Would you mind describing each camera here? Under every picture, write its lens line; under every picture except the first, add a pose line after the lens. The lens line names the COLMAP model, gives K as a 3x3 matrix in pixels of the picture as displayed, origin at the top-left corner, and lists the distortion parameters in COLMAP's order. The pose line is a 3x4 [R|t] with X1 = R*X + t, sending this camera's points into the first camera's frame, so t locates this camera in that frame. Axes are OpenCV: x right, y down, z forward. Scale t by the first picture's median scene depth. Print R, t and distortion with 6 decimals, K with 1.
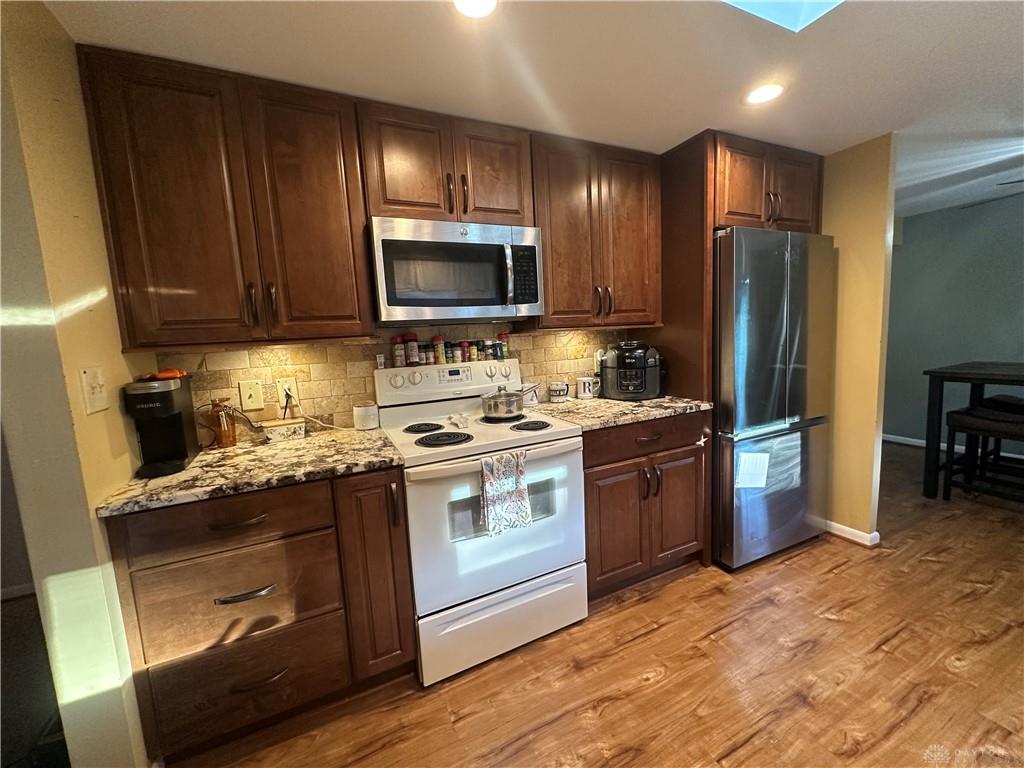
lens RADIAL K [[408.3, 0, 513.0], [0, 408.3, 383.3], [0, 0, 1]] dist [-0.000899, 0.000368]
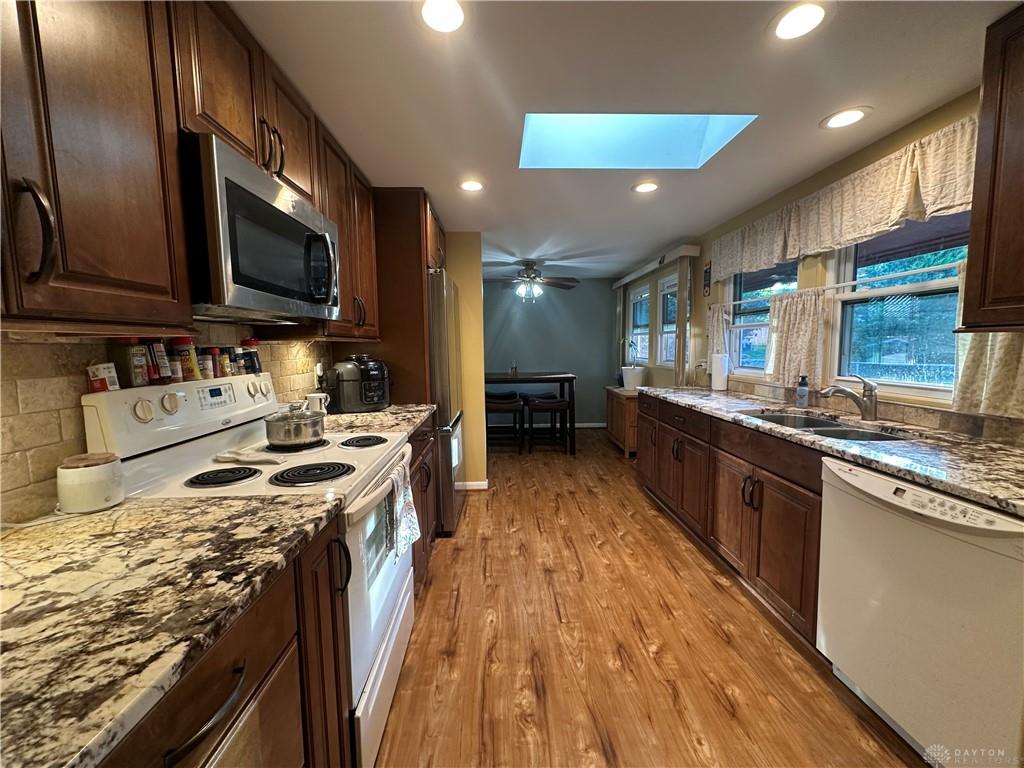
lens RADIAL K [[408.3, 0, 513.6], [0, 408.3, 383.3], [0, 0, 1]] dist [-0.000899, 0.000368]
pose [[0.393348, -0.038599, 0.918579, -0.596300], [0.098109, 0.995176, -0.000194, 0.007401], [-0.914140, 0.090197, 0.395237, 0.299101]]
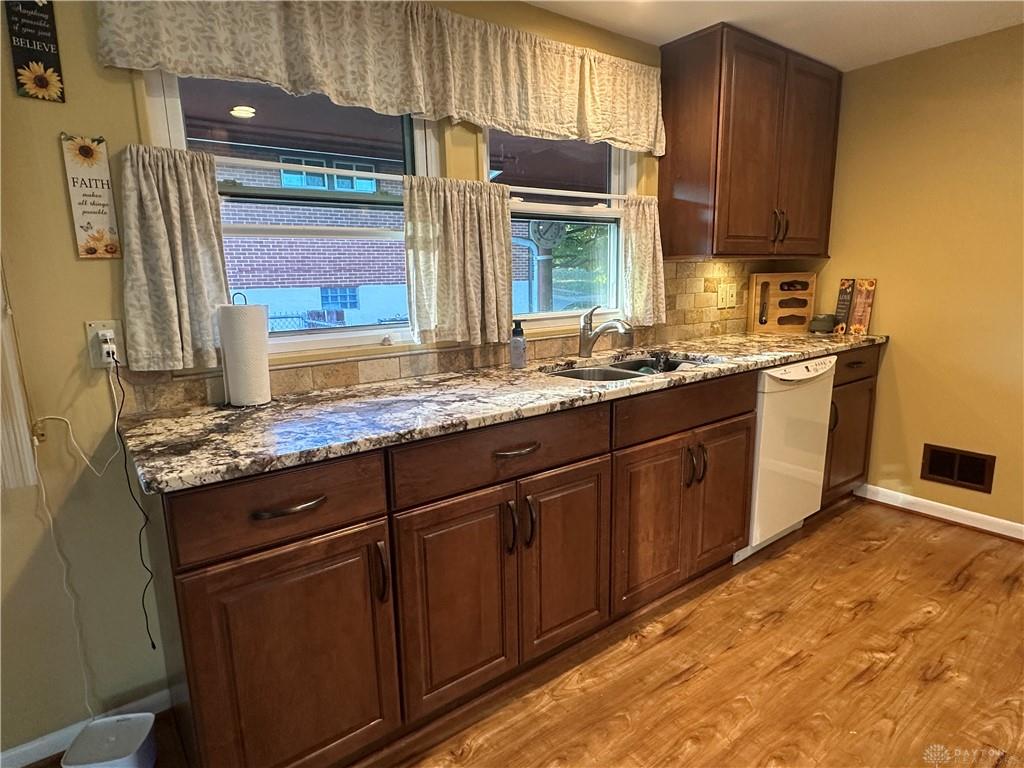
lens RADIAL K [[583.2, 0, 511.3], [0, 583.2, 388.1], [0, 0, 1]] dist [0.005399, -0.003171]
pose [[-0.975735, 0.111079, -0.188688, 1.069467], [0.048590, 0.950124, 0.308063, -0.154487], [0.213496, 0.291419, -0.932467, 1.083609]]
